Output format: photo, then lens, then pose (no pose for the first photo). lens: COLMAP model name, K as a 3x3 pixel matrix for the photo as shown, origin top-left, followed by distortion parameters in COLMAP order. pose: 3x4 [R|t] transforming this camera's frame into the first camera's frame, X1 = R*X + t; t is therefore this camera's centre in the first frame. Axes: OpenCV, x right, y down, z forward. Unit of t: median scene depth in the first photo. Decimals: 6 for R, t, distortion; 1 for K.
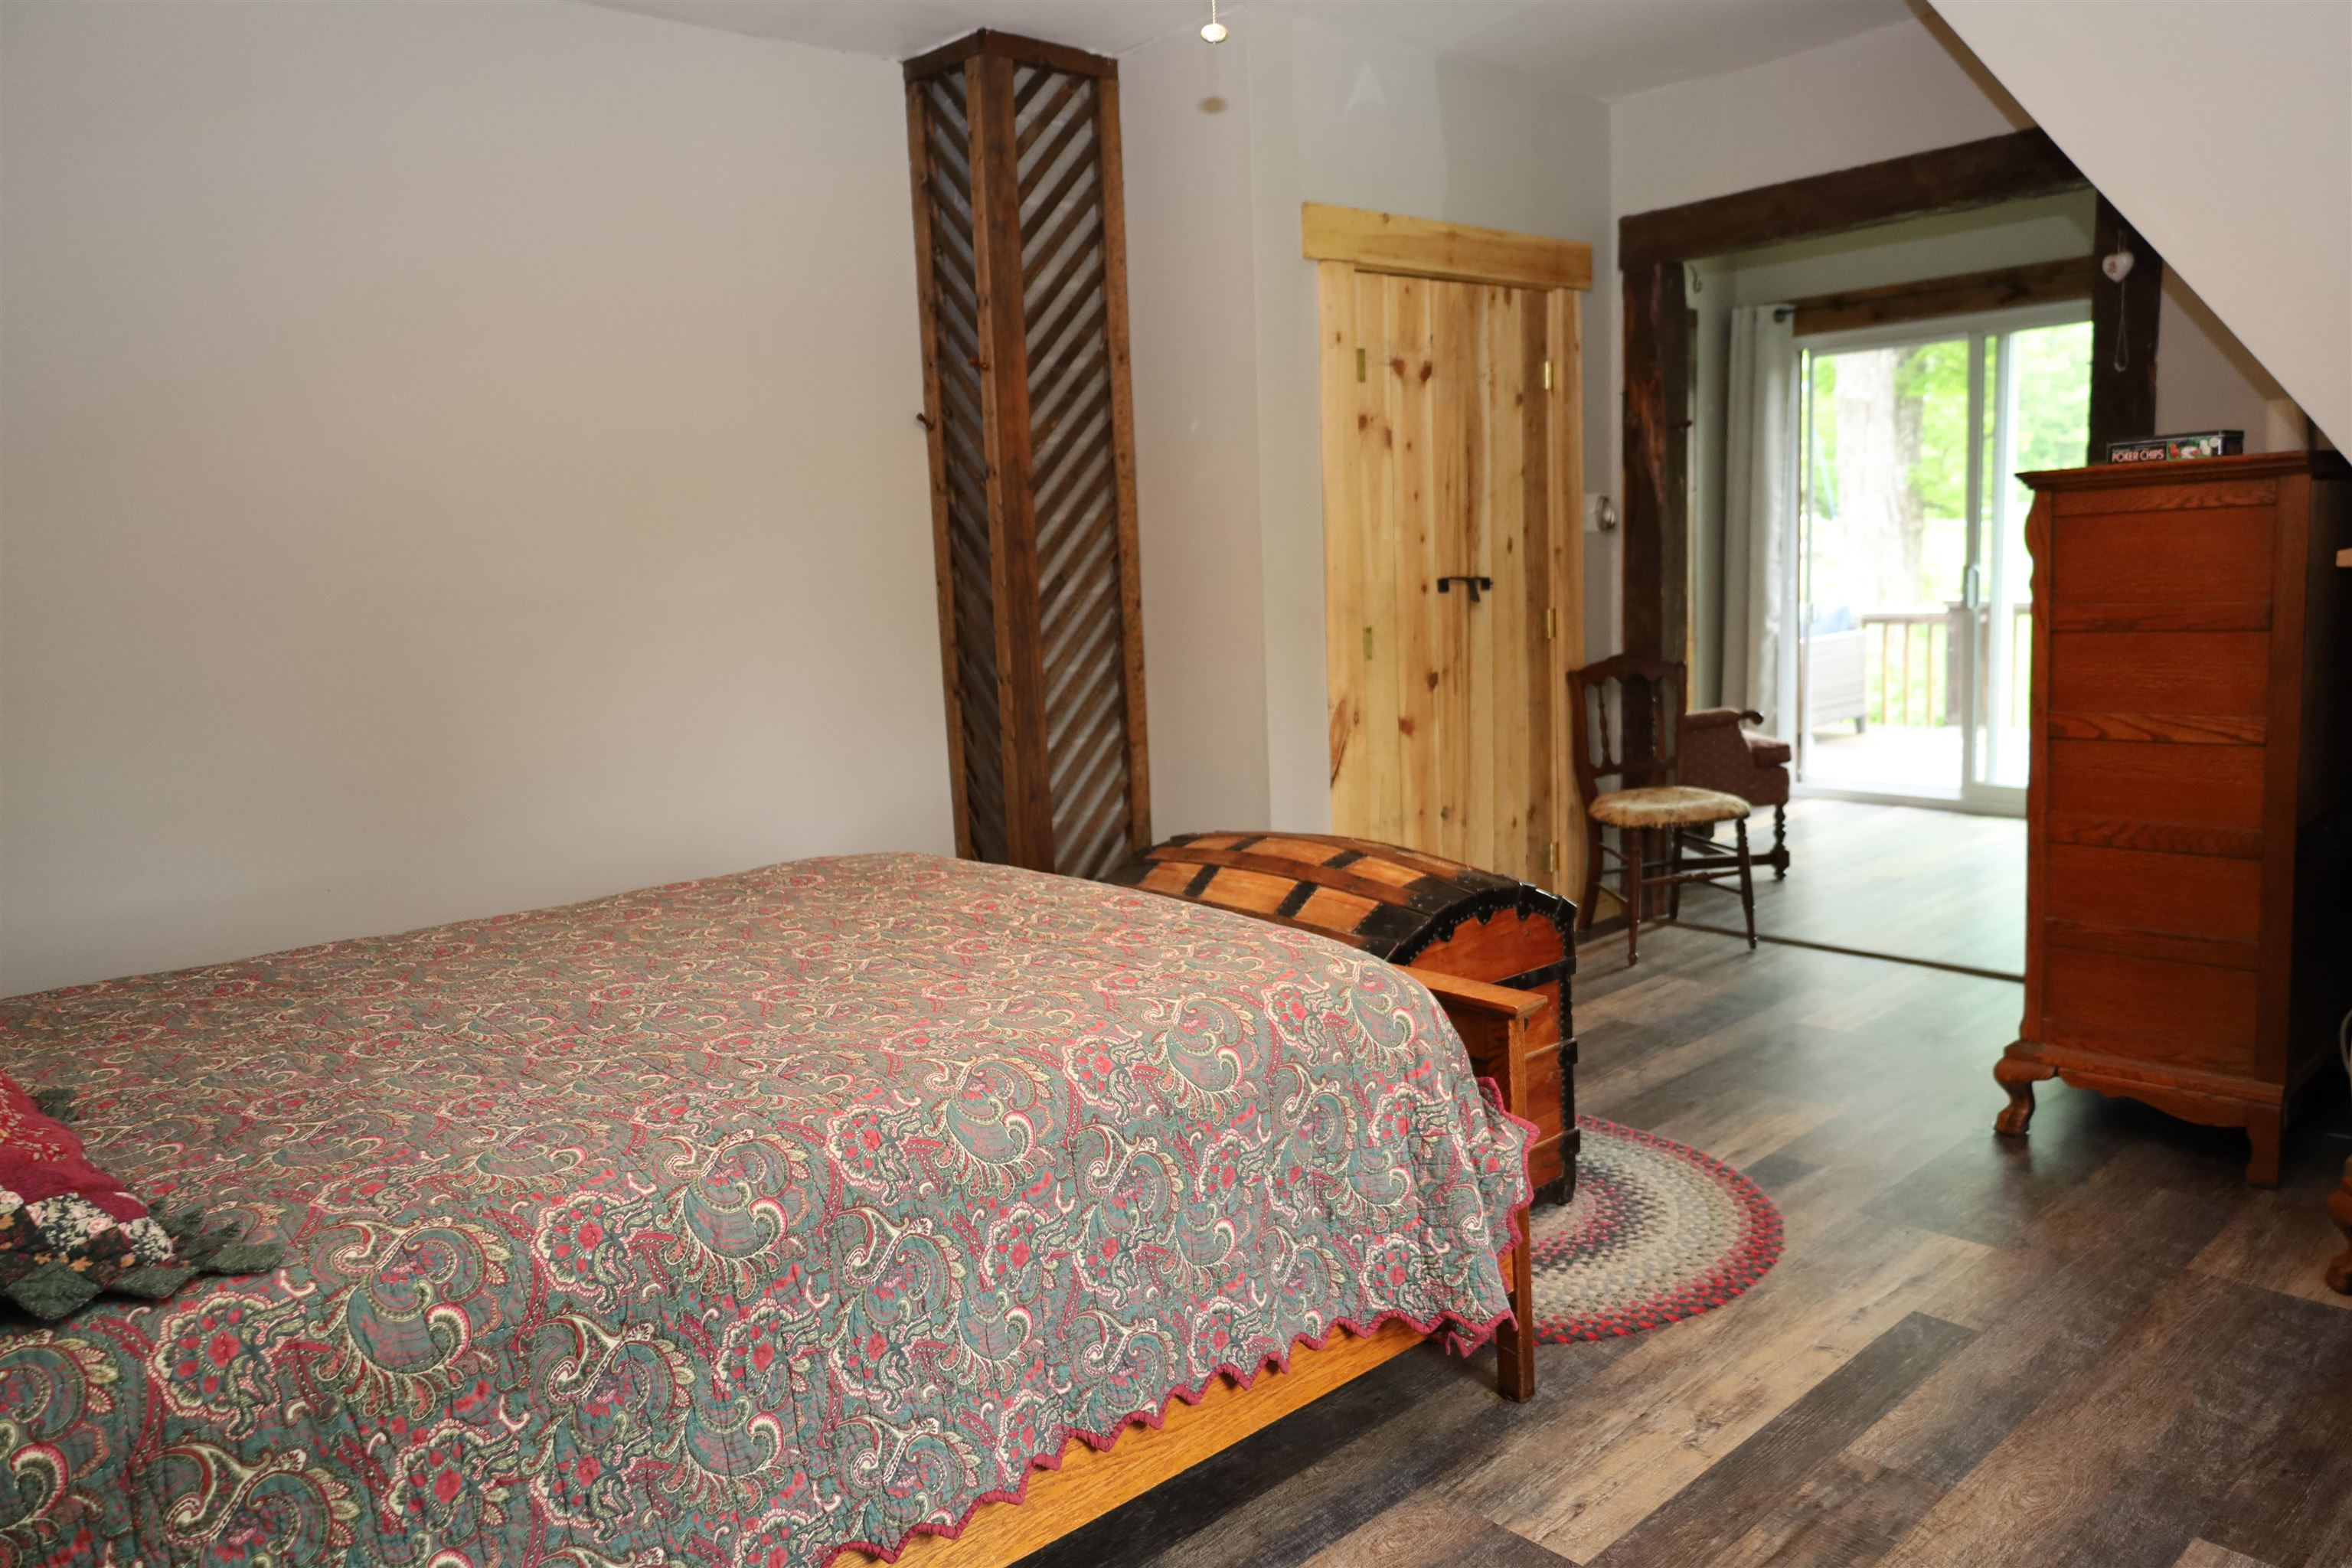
lens RADIAL K [[1669.3, 0, 1178.4], [0, 1669.3, 784.0], [0, 0, 1]] dist [-0.014384, -0.003841]
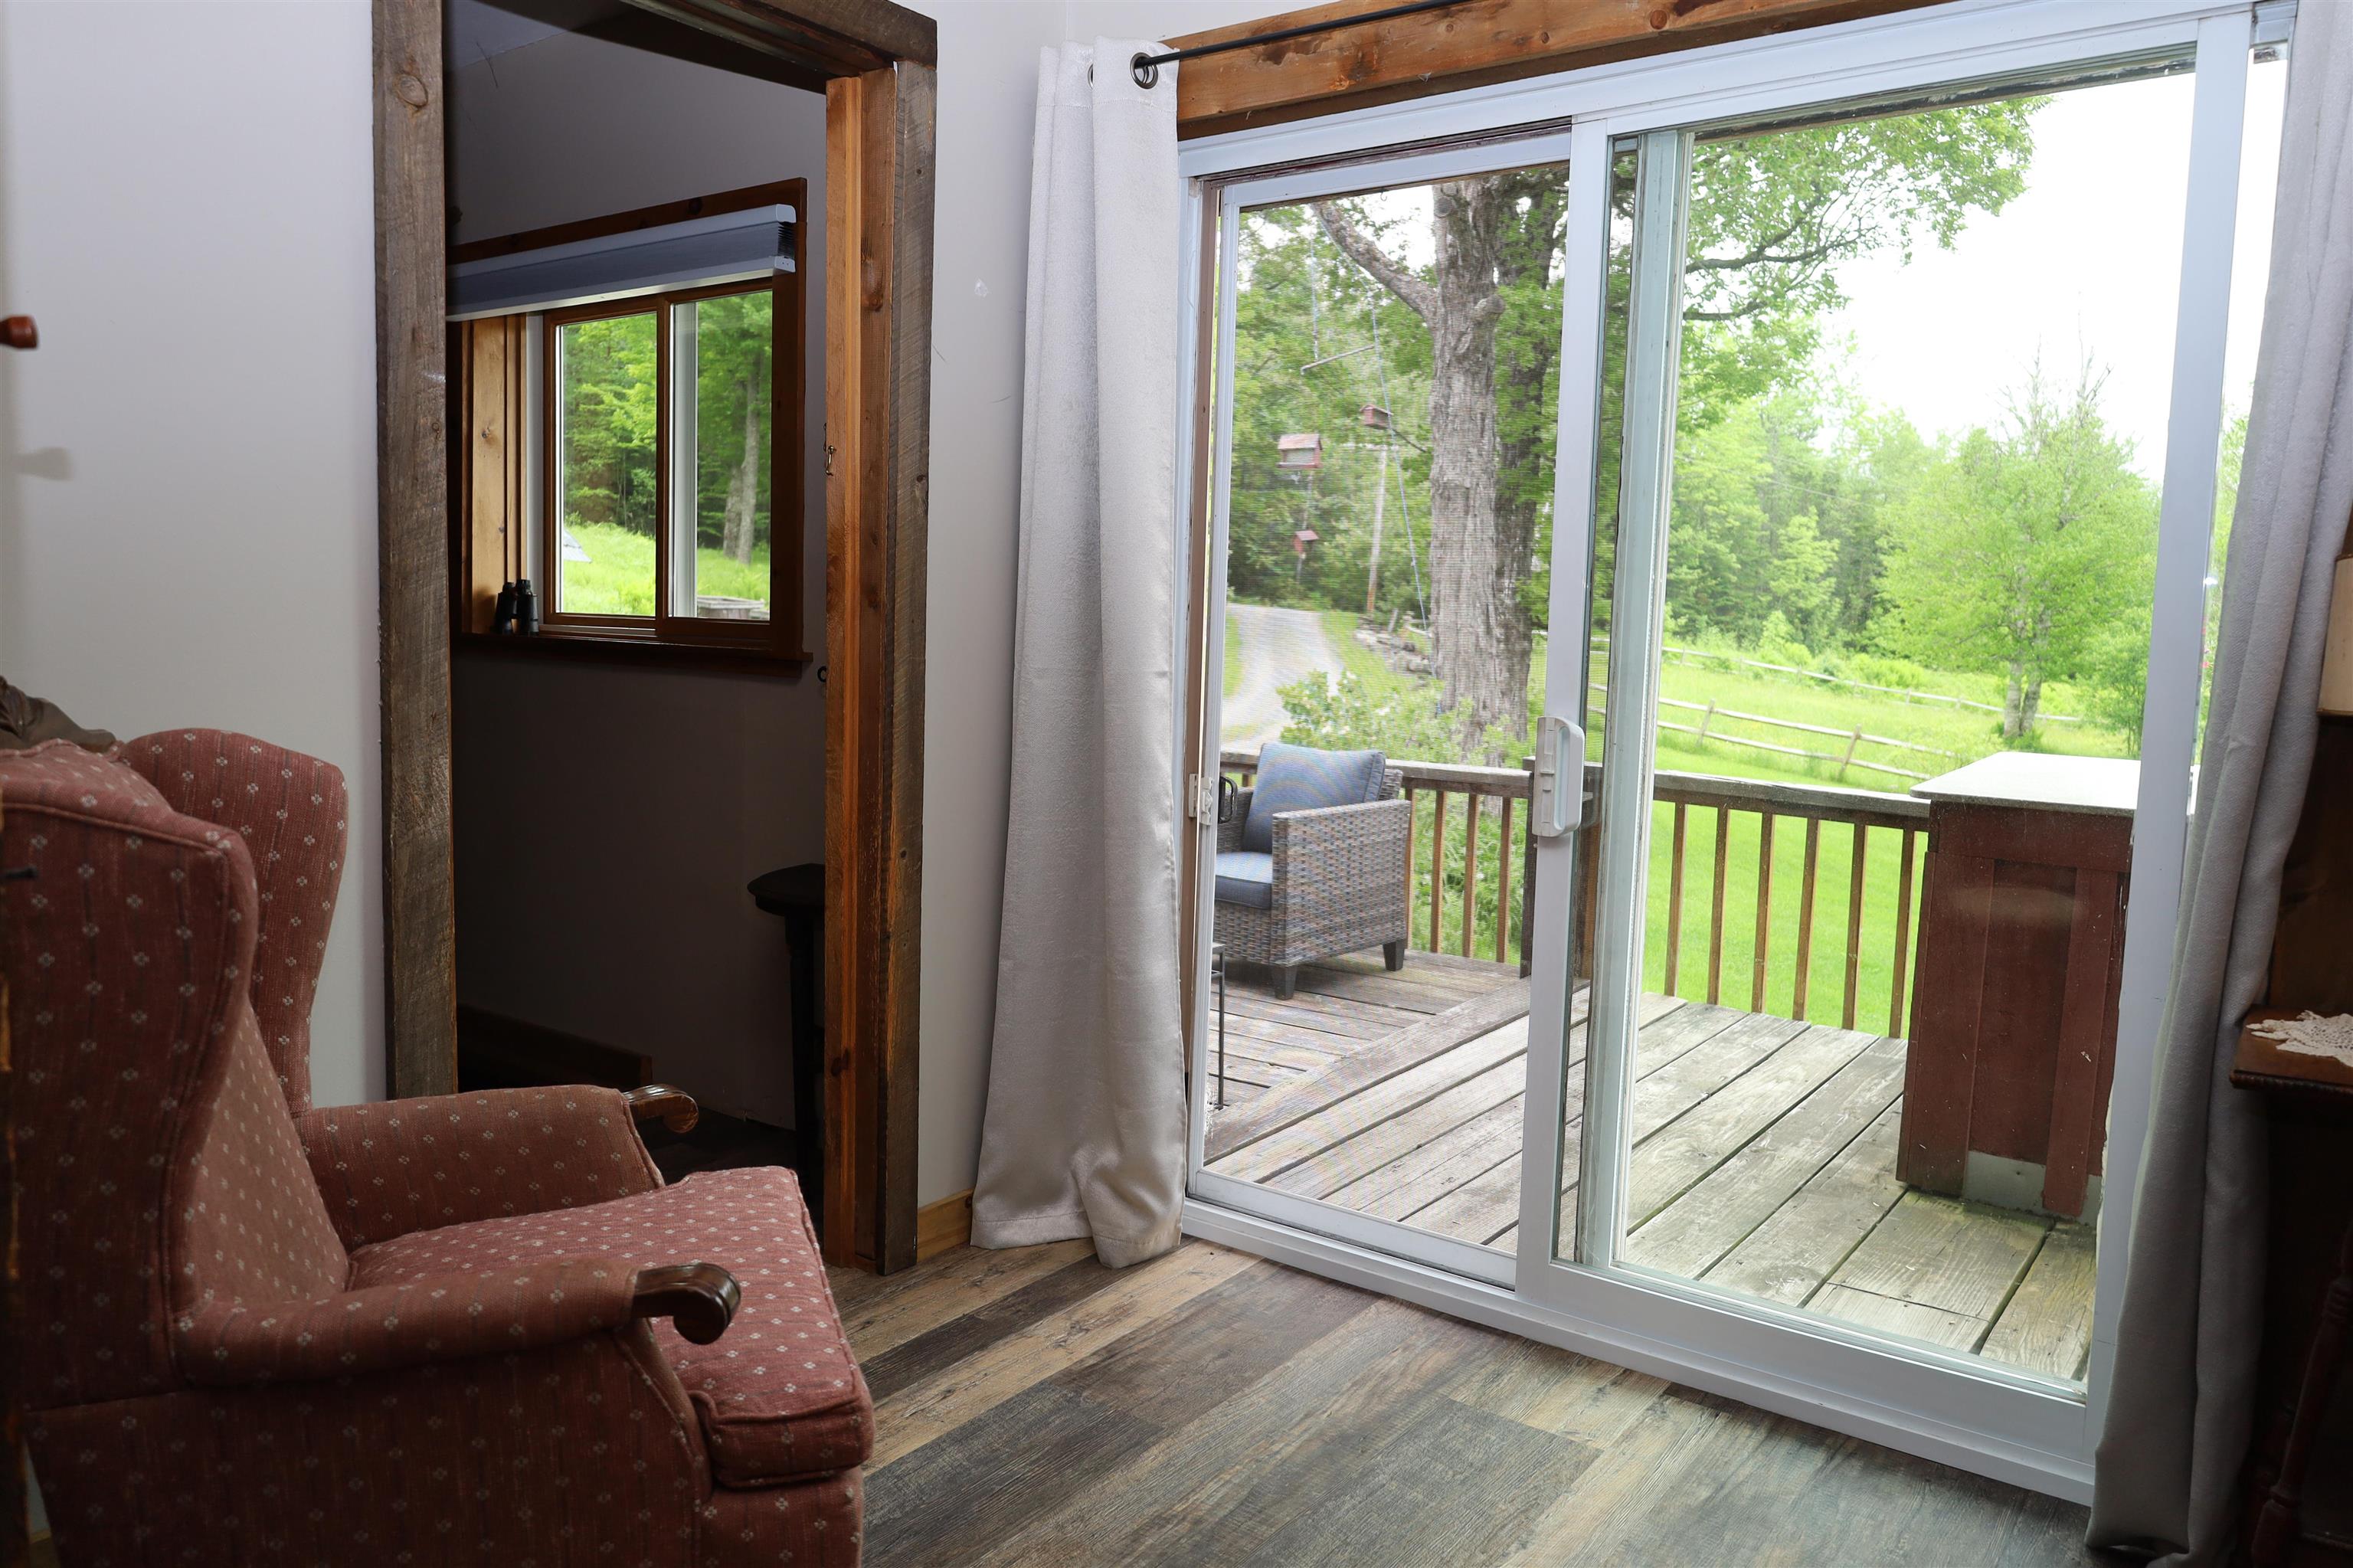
lens RADIAL K [[1670.0, 0, 1174.1], [0, 1670.0, 775.3], [0, 0, 1]] dist [-0.014384, -0.003841]
pose [[0.977318, 0.054155, 0.204735, 0.204995], [-0.042409, 0.997216, -0.061331, -0.059776], [-0.207486, 0.051257, 0.976894, 0.425194]]
